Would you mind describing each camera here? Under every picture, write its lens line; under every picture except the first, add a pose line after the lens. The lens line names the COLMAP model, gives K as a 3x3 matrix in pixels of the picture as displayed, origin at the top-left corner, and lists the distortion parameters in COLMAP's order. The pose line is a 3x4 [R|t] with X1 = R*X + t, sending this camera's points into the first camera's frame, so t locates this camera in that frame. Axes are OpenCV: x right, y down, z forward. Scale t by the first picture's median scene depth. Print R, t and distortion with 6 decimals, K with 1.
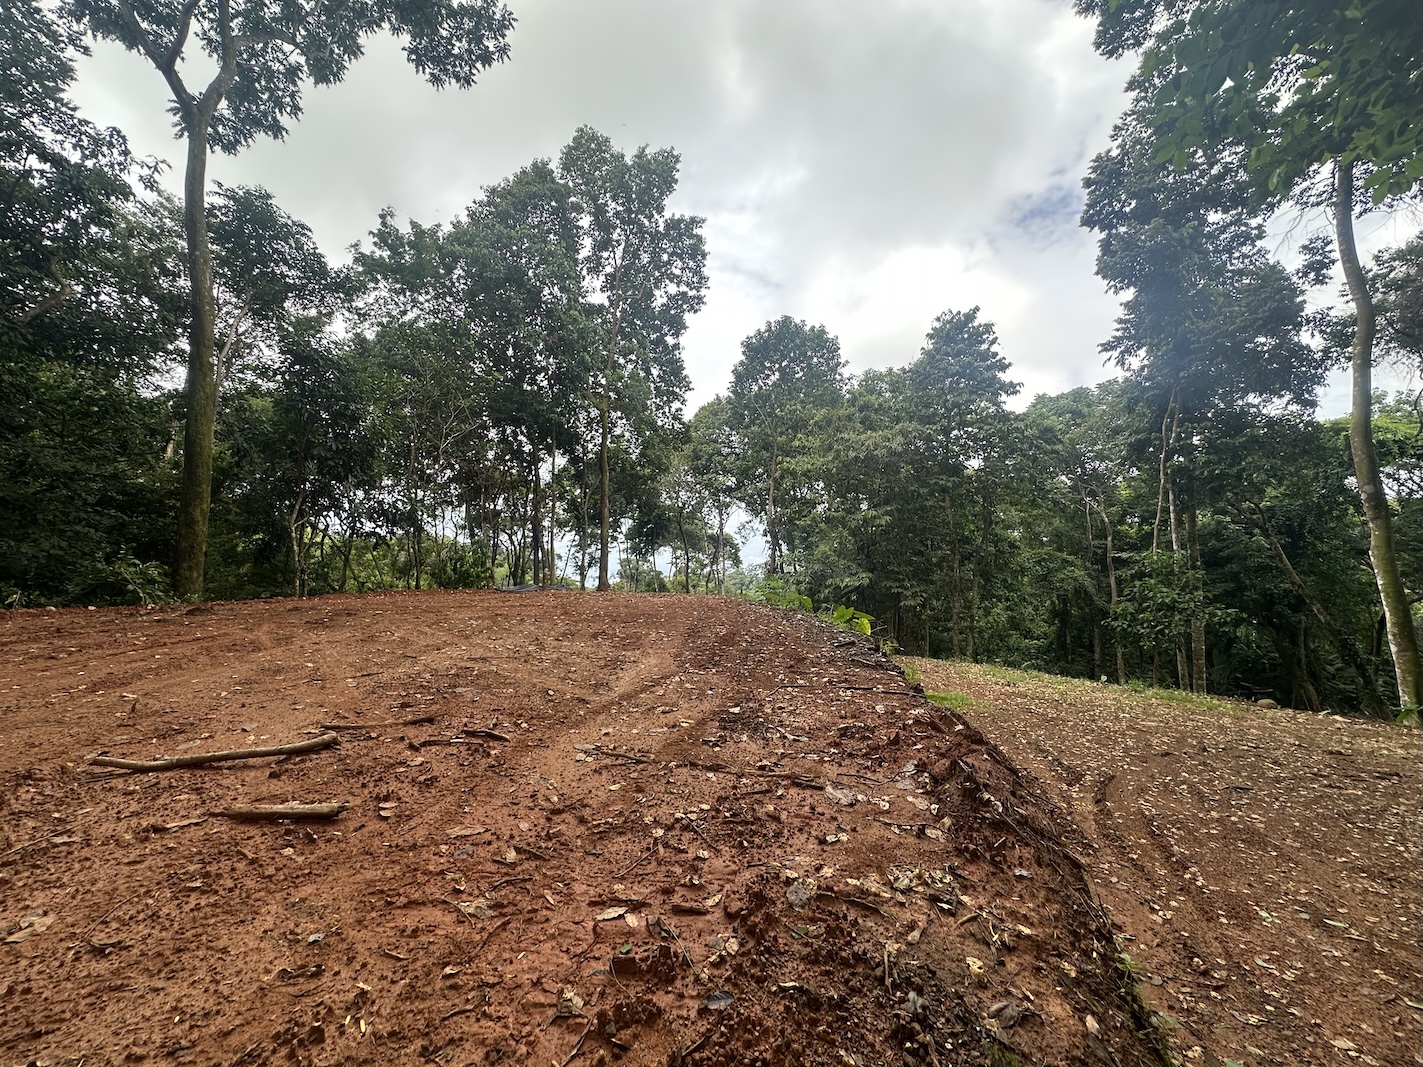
lens RADIAL K [[569.6, 0, 709.4], [0, 569.6, 529.4], [0, 0, 1]] dist [0.000602, 0.000024]
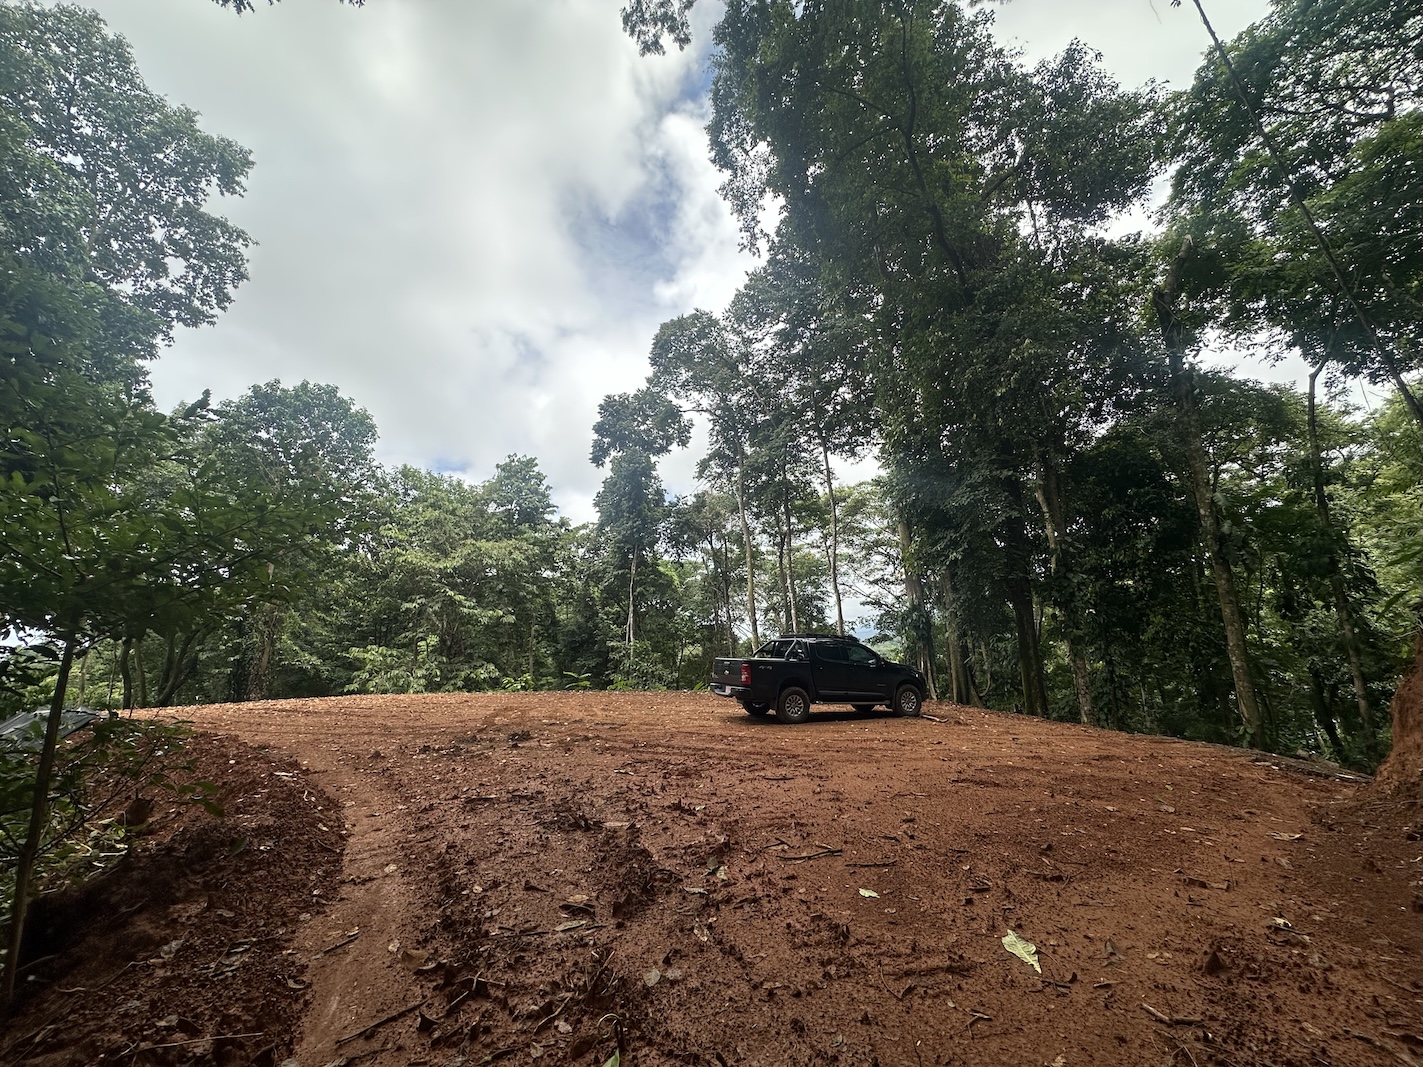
lens RADIAL K [[573.6, 0, 714.4], [0, 573.6, 529.6], [0, 0, 1]] dist [0.000983, -0.000293]
pose [[0.391270, 0.164466, 0.905460, -0.499680], [-0.037533, 0.985934, -0.162864, -0.013203], [-0.919510, 0.029739, 0.391939, 0.067637]]
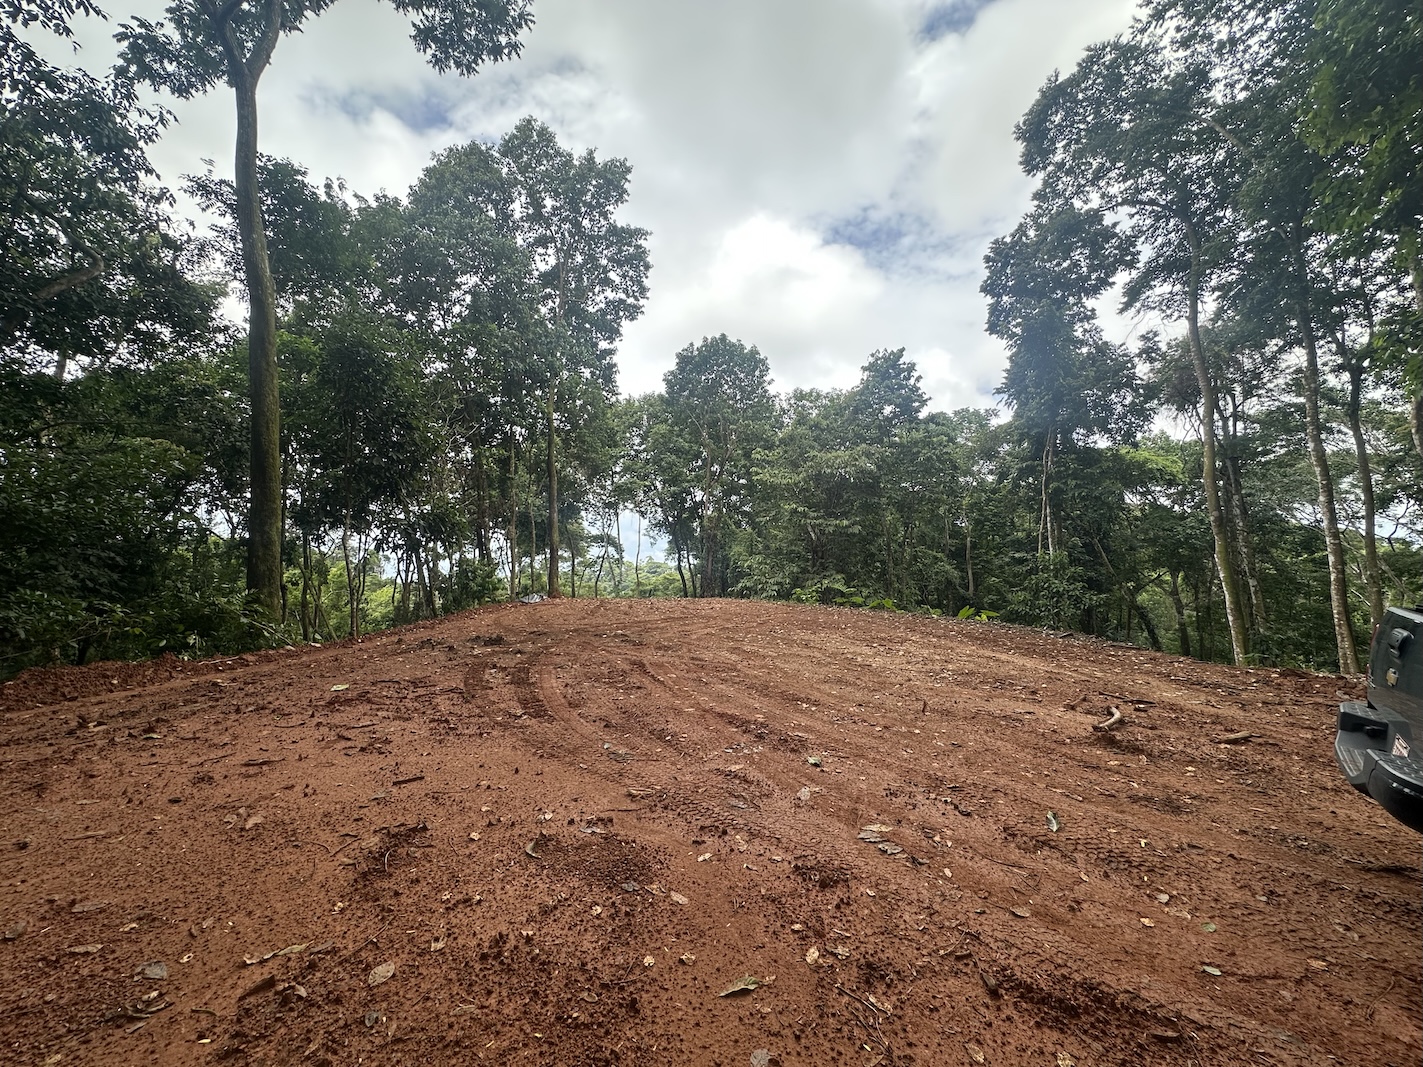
lens RADIAL K [[573.6, 0, 714.4], [0, 573.6, 529.6], [0, 0, 1]] dist [0.000983, -0.000293]
pose [[0.955563, -0.005130, 0.294742, -0.232989], [0.002947, 0.999965, 0.007848, -0.018548], [-0.294771, -0.006630, 0.955545, -0.028875]]
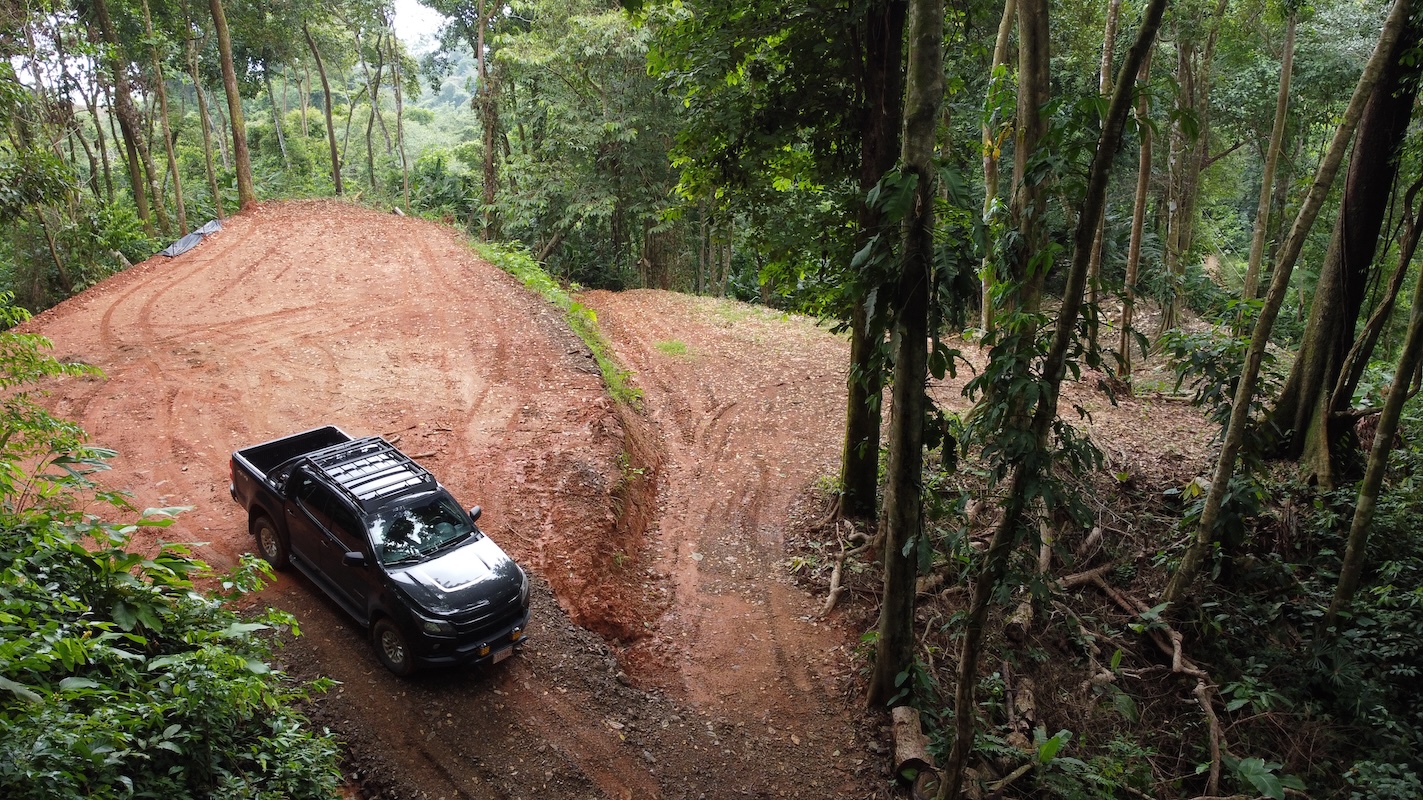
lens RADIAL K [[1084.4, 0, 711.5], [0, 1084.4, 400.0], [0, 0, 1]] dist [-0.005414, -0.001763]
pose [[0.947286, -0.114341, 0.299291, -0.081159], [-0.010385, 0.922701, 0.385376, -0.208322], [-0.320220, -0.368169, 0.872875, -0.455341]]
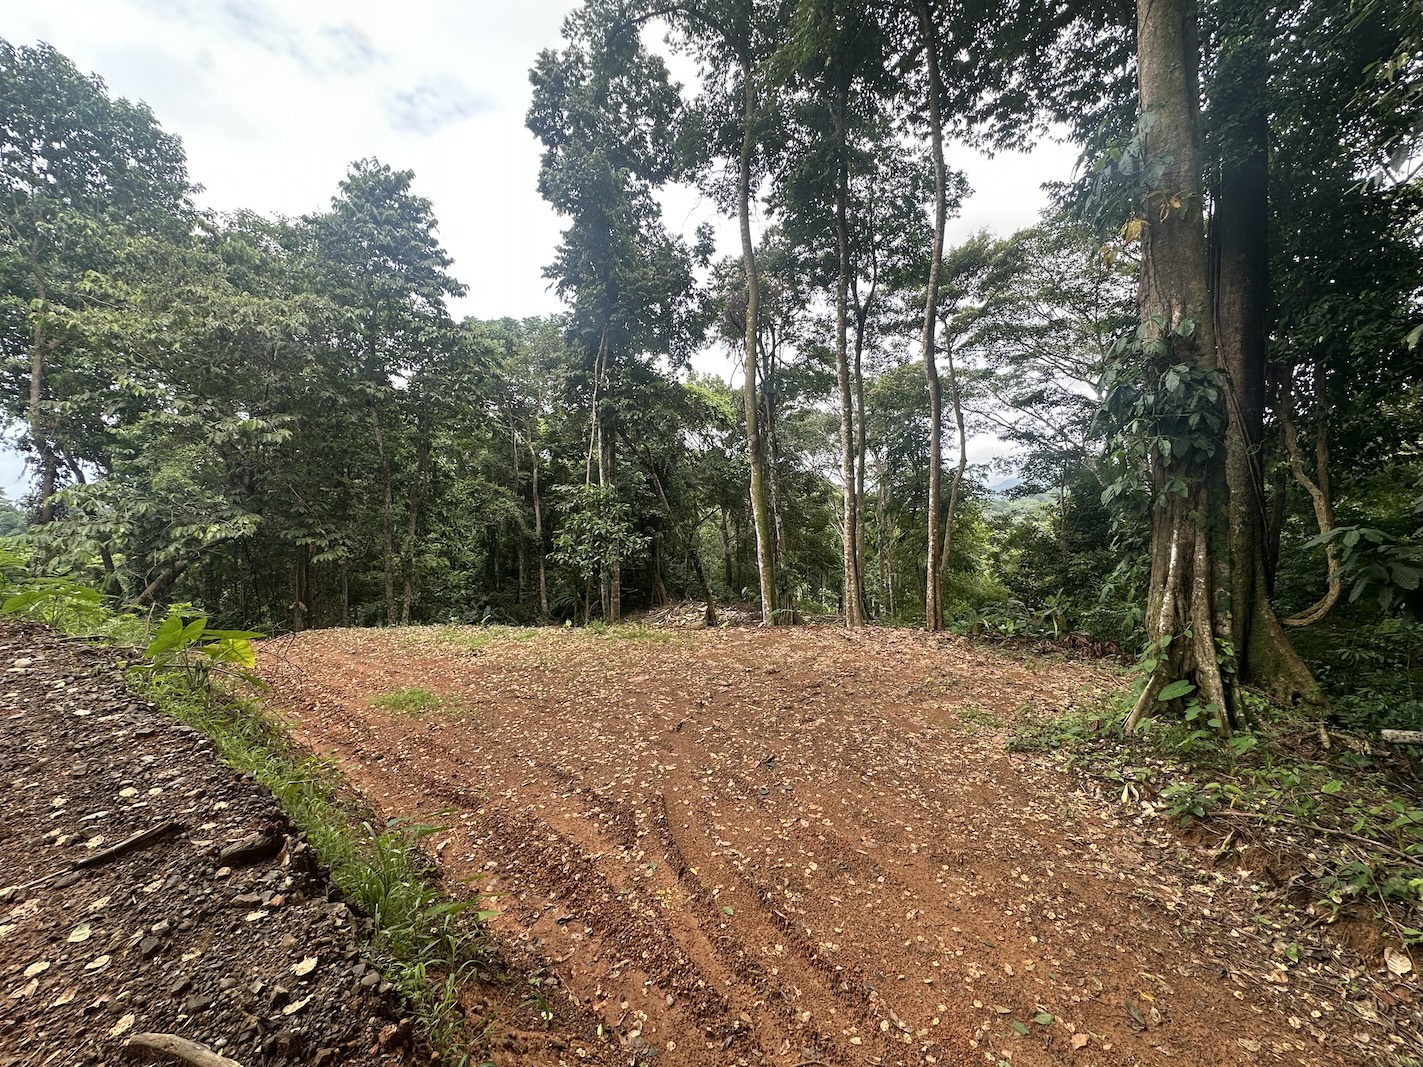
lens RADIAL K [[570.9, 0, 713.1], [0, 570.9, 533.1], [0, 0, 1]] dist [-0.001038, 0.000029]
pose [[0.583996, -0.061647, 0.809412, 0.039628], [-0.045763, 0.993026, 0.108650, 0.001074], [-0.810466, -0.100492, 0.577102, 0.137707]]
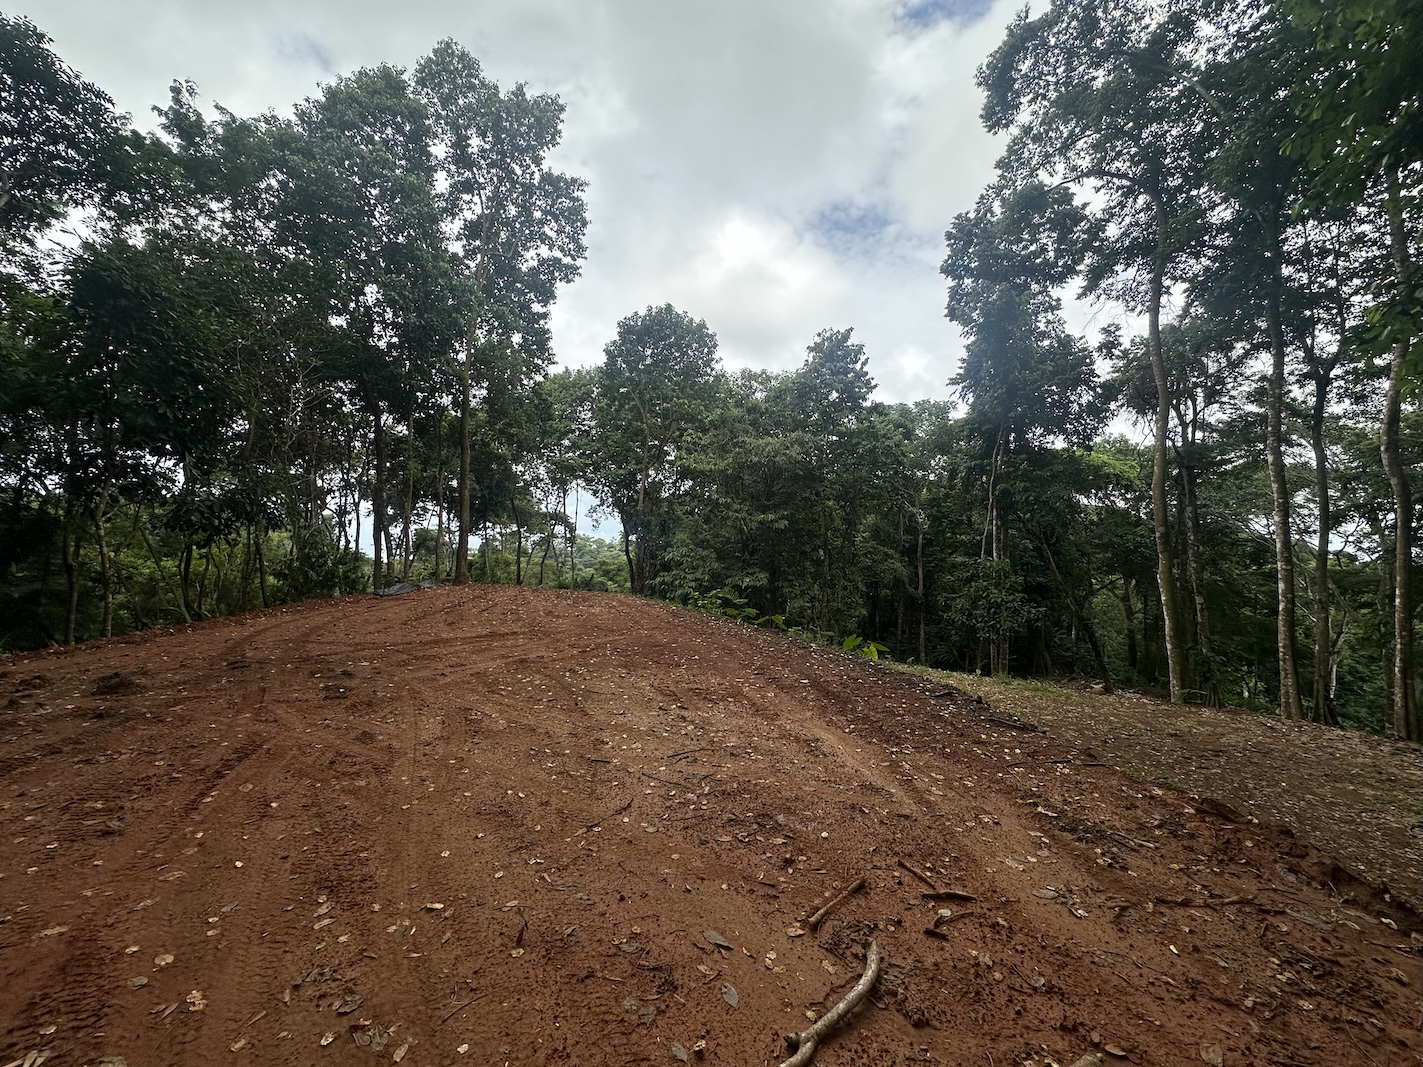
lens RADIAL K [[570.9, 0, 713.1], [0, 570.9, 533.1], [0, 0, 1]] dist [-0.001038, 0.000029]
pose [[0.942824, 0.026714, 0.332218, -0.124664], [-0.044431, 0.997960, 0.045847, -0.032004], [-0.330316, -0.057986, 0.942088, 0.027901]]
